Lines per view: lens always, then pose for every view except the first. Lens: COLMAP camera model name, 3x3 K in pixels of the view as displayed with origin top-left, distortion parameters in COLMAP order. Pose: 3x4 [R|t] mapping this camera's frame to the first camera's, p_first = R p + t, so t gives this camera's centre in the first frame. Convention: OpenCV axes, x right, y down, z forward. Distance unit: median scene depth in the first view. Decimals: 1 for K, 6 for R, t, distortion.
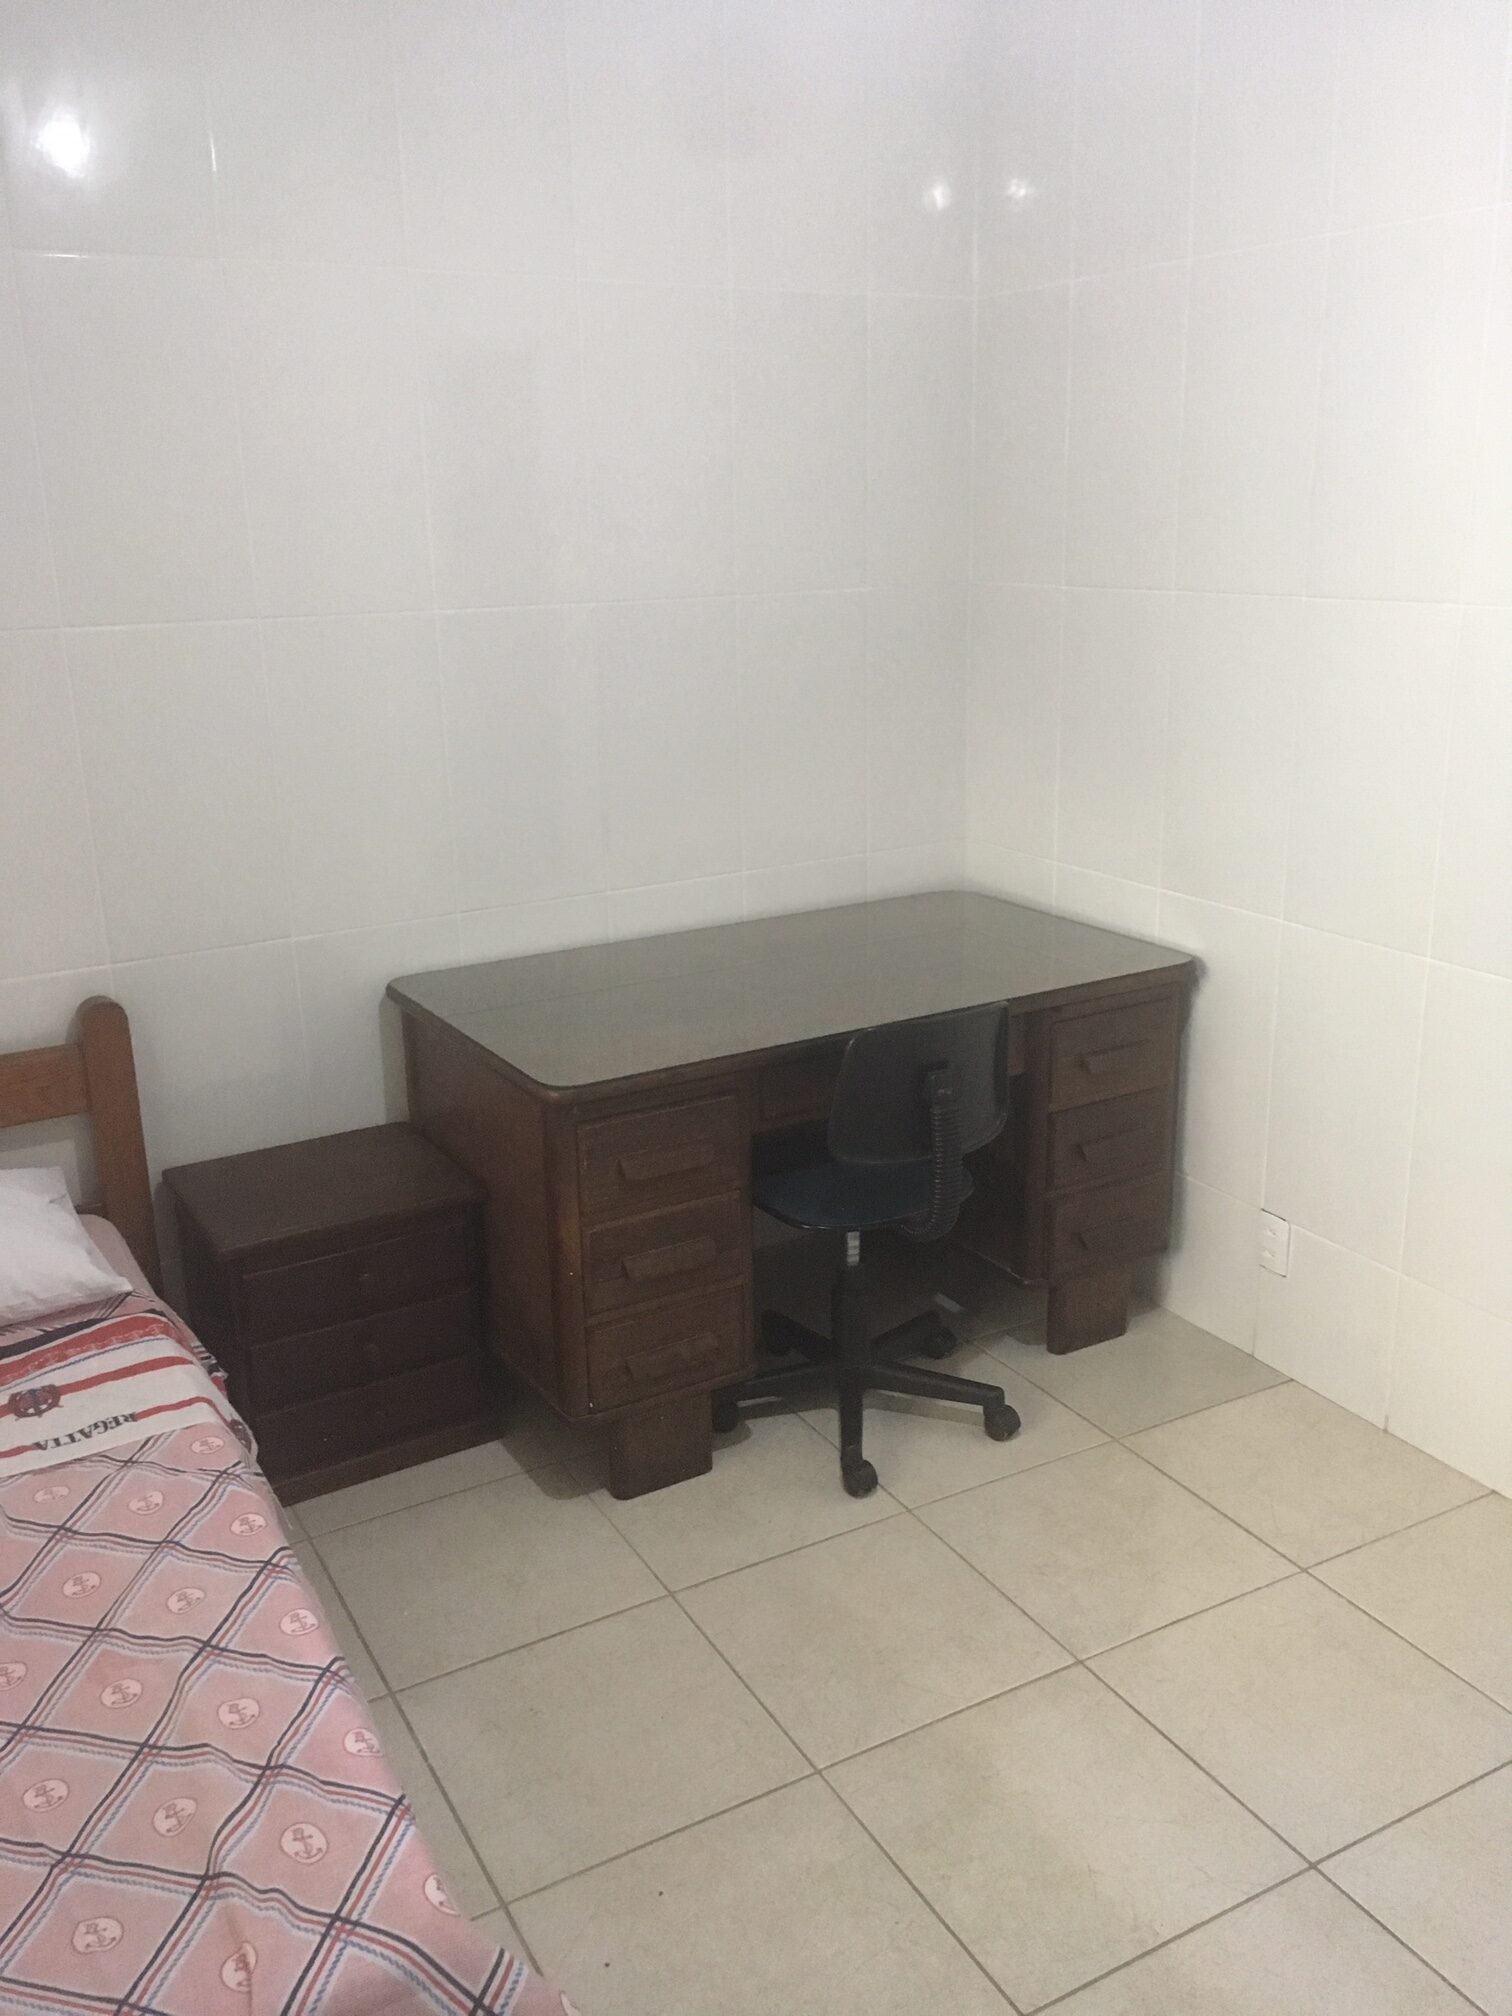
lens RADIAL K [[1728.4, 0, 754.6], [0, 1728.4, 999.9], [0, 0, 1]] dist [0.050110, -0.068073]
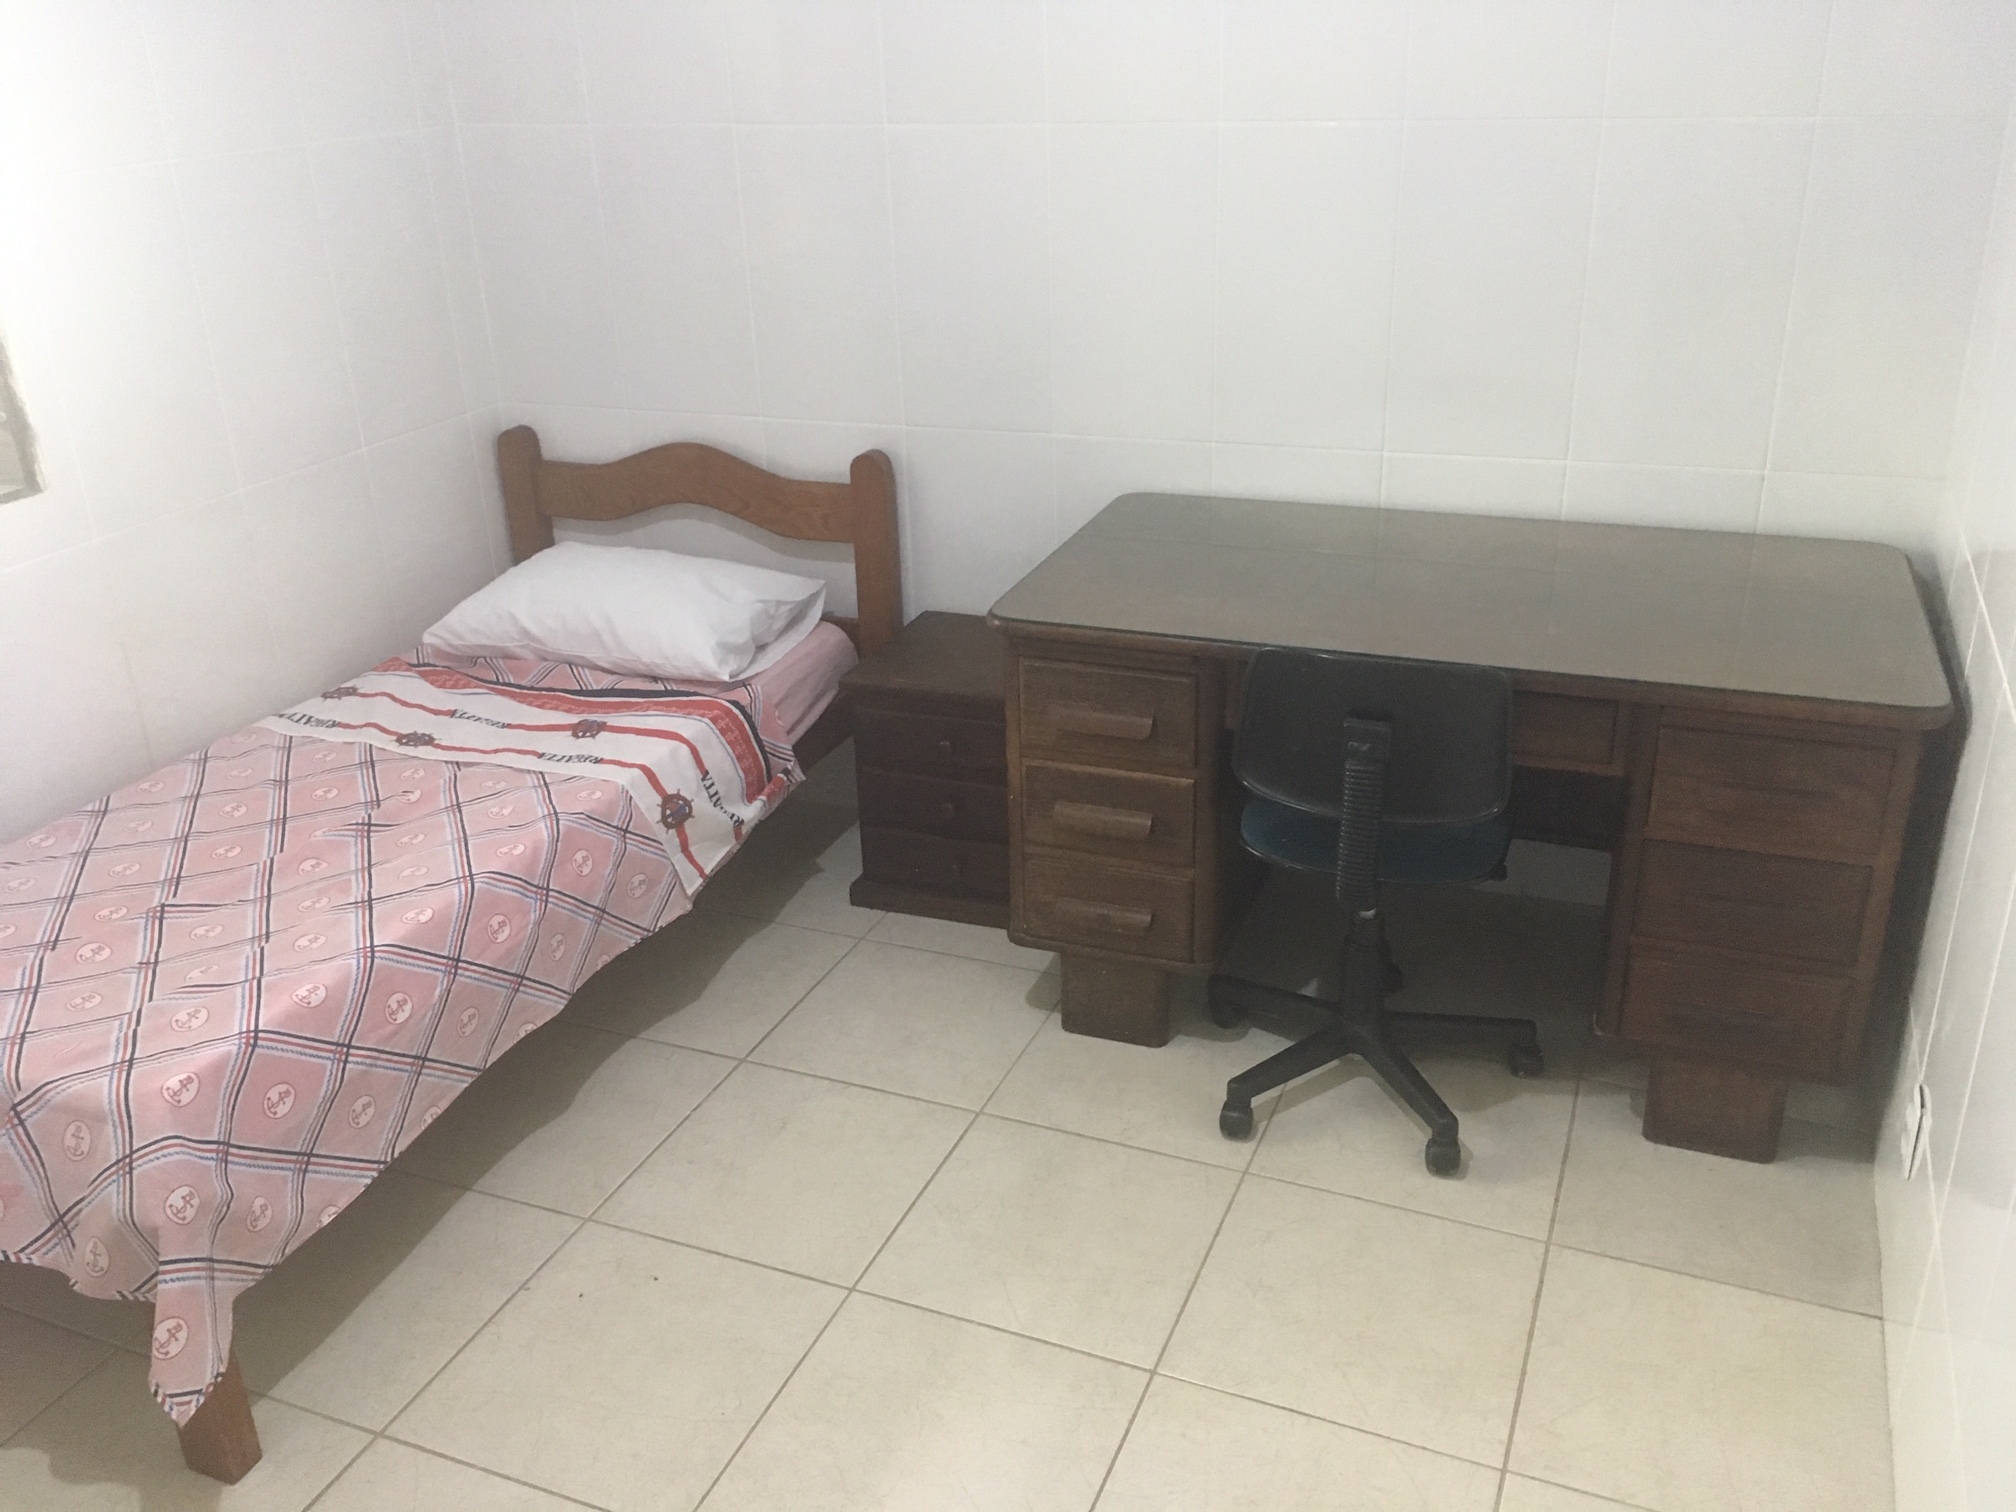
lens RADIAL K [[1728.4, 0, 1017.9], [0, 1728.4, 752.9], [0, 0, 1]] dist [0.050110, -0.068073]
pose [[0.621230, 0.315474, -0.717321, 0.618899], [-0.207216, 0.948934, 0.237879, -0.111161], [0.755734, 0.000863, 0.654878, 0.322764]]
